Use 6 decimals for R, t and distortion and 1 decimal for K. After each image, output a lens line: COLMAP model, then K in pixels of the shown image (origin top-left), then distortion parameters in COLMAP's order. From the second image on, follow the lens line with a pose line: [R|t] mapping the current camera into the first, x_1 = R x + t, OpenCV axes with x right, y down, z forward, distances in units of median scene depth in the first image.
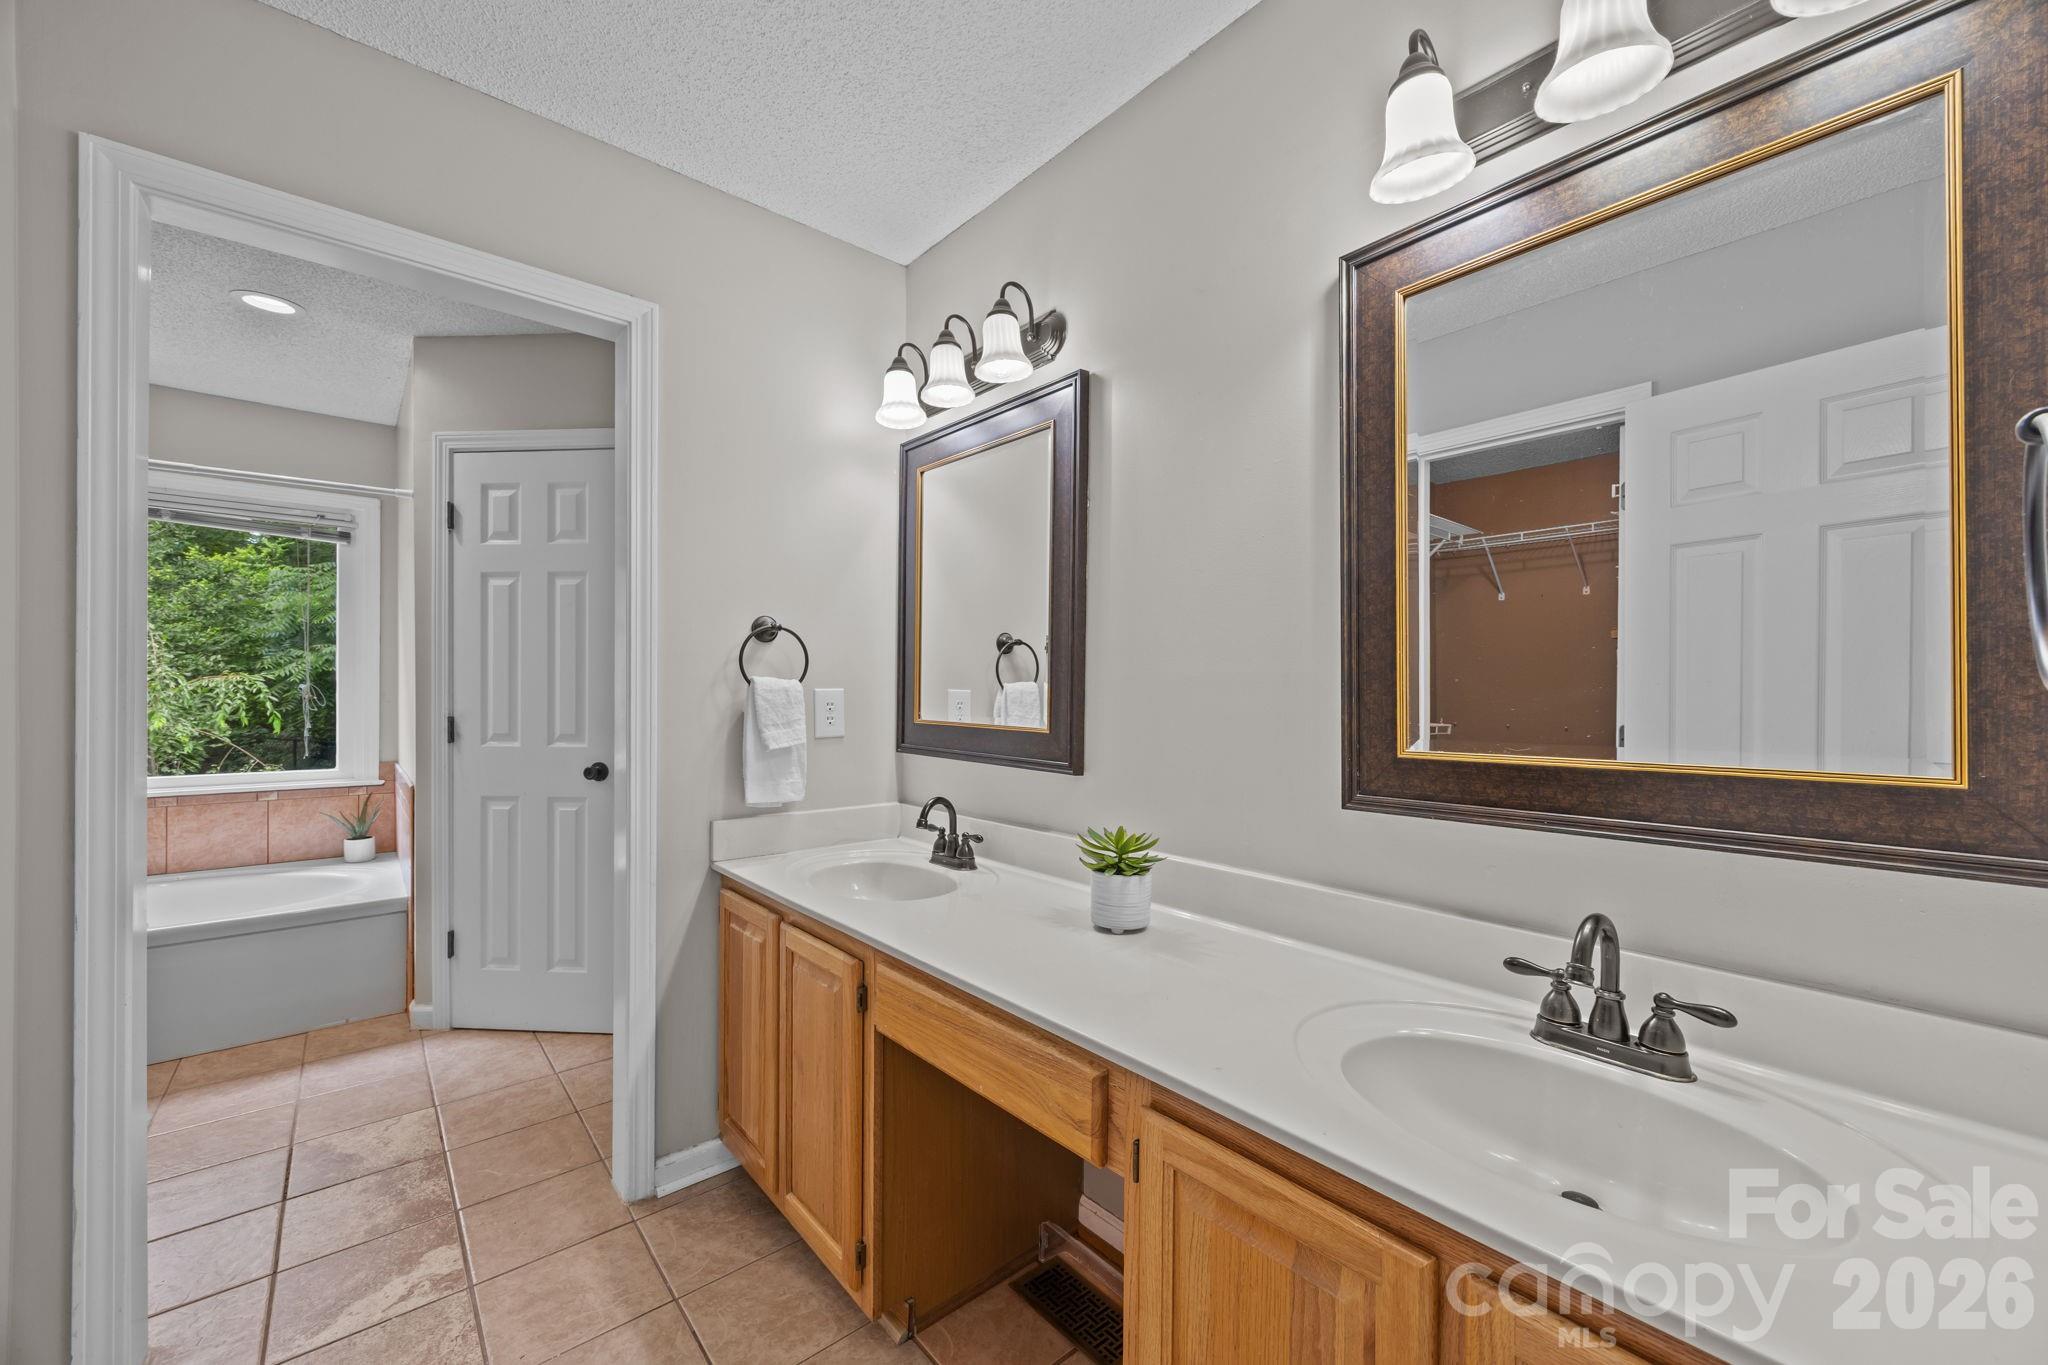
lens RADIAL K [[783.9, 0, 1028.3], [0, 783.9, 690.7], [0, 0, 1]] dist [0.002038, 0.000008]
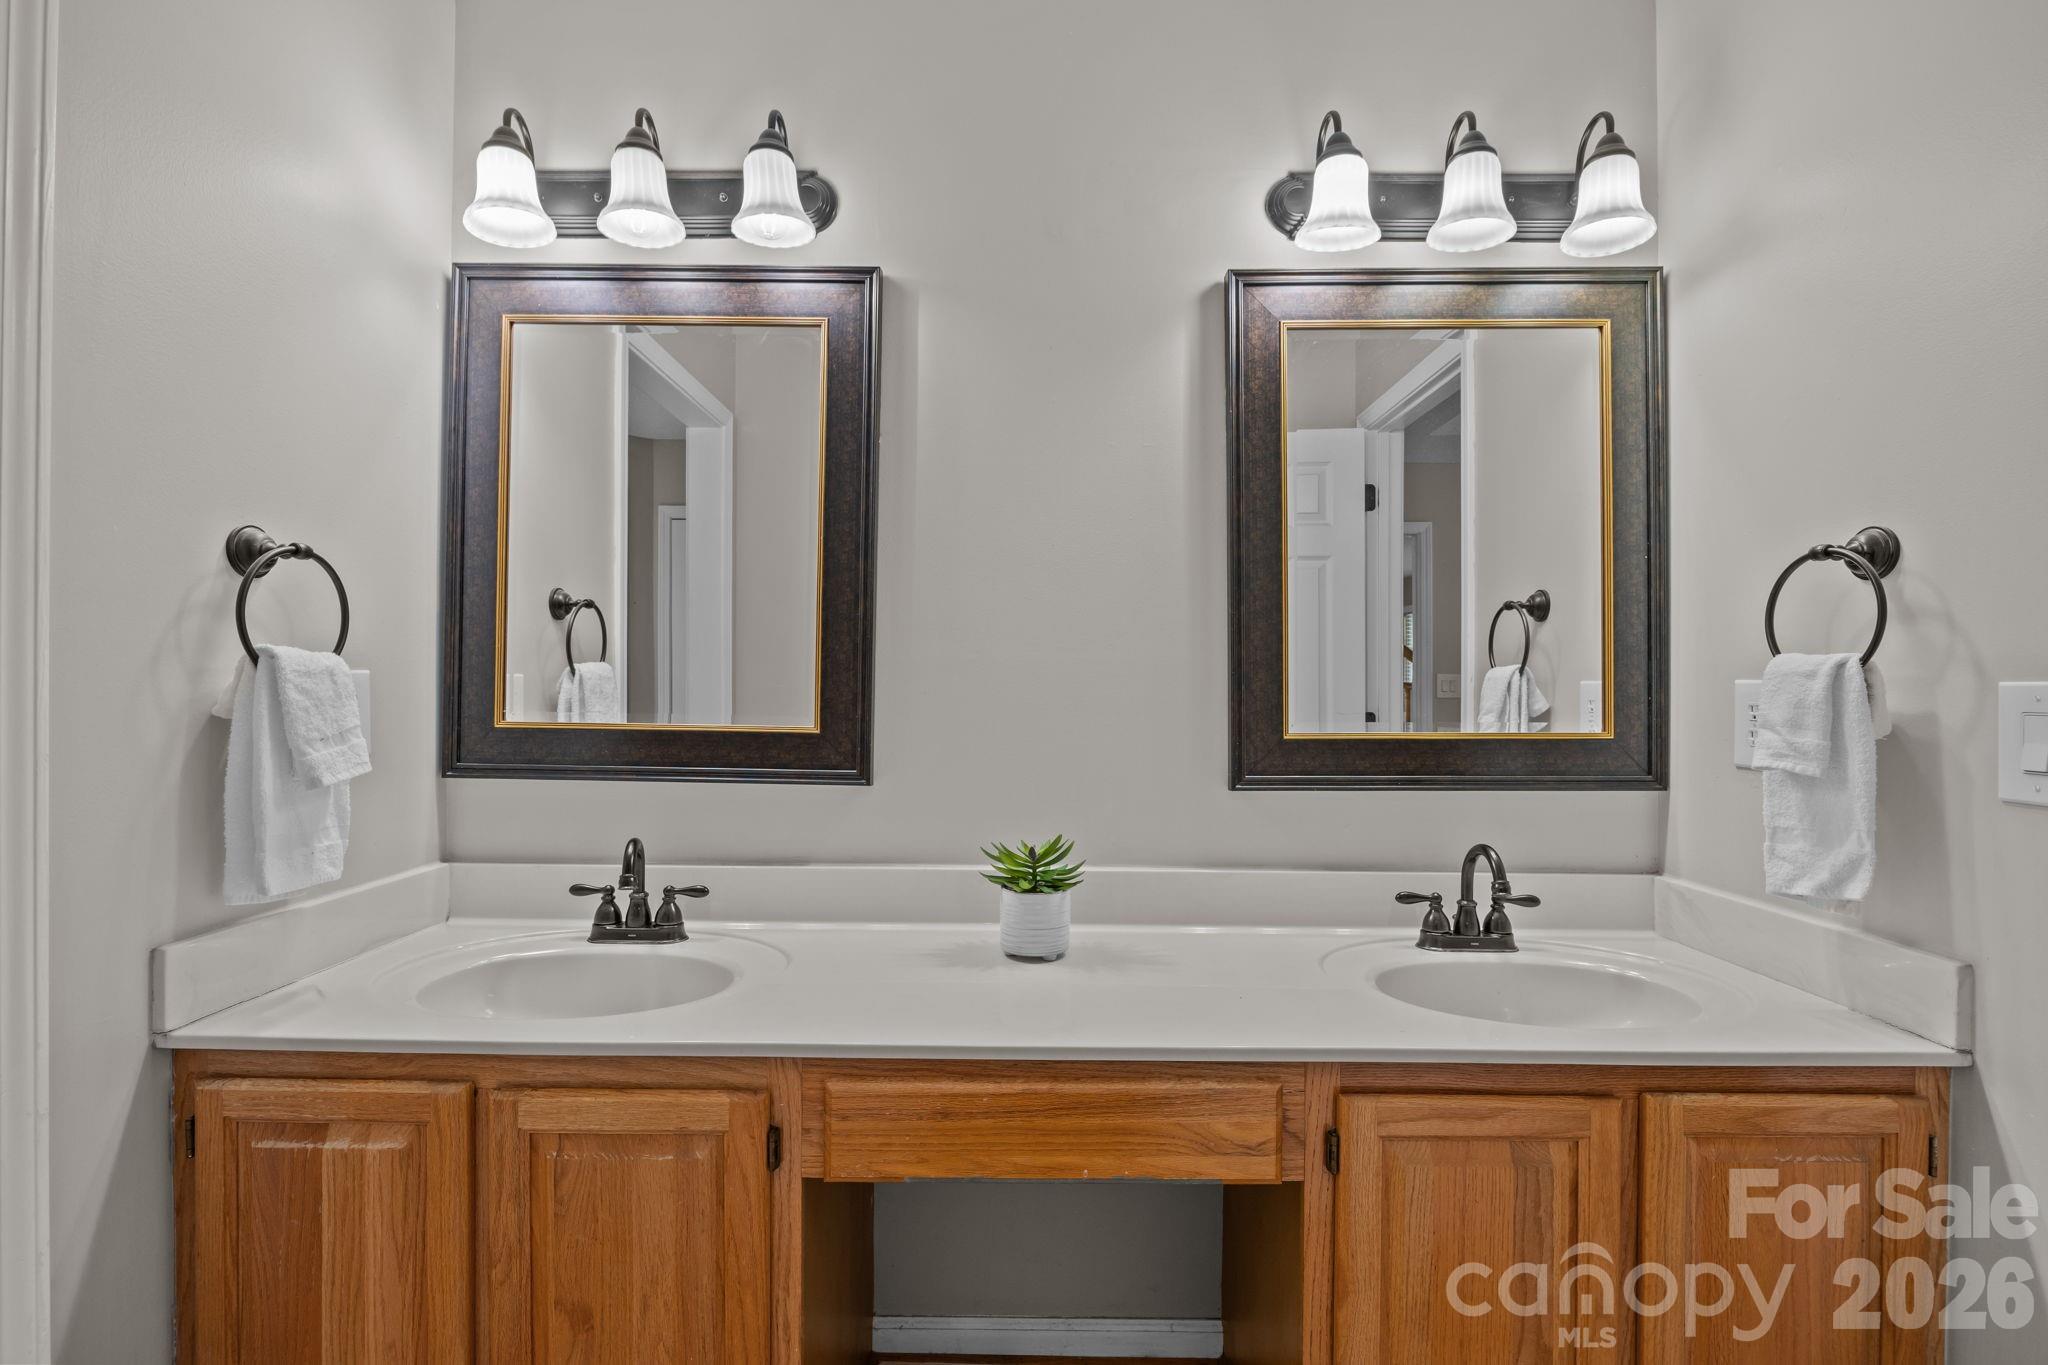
lens RADIAL K [[948.2, 0, 1020.0], [0, 948.2, 670.4], [0, 0, 1]] dist [-0.013099, 0.000093]
pose [[0.669278, 0.008652, 0.742962, -0.673843], [-0.005779, 0.999963, -0.006438, -0.001343], [-0.742990, 0.000015, 0.669303, 0.326641]]
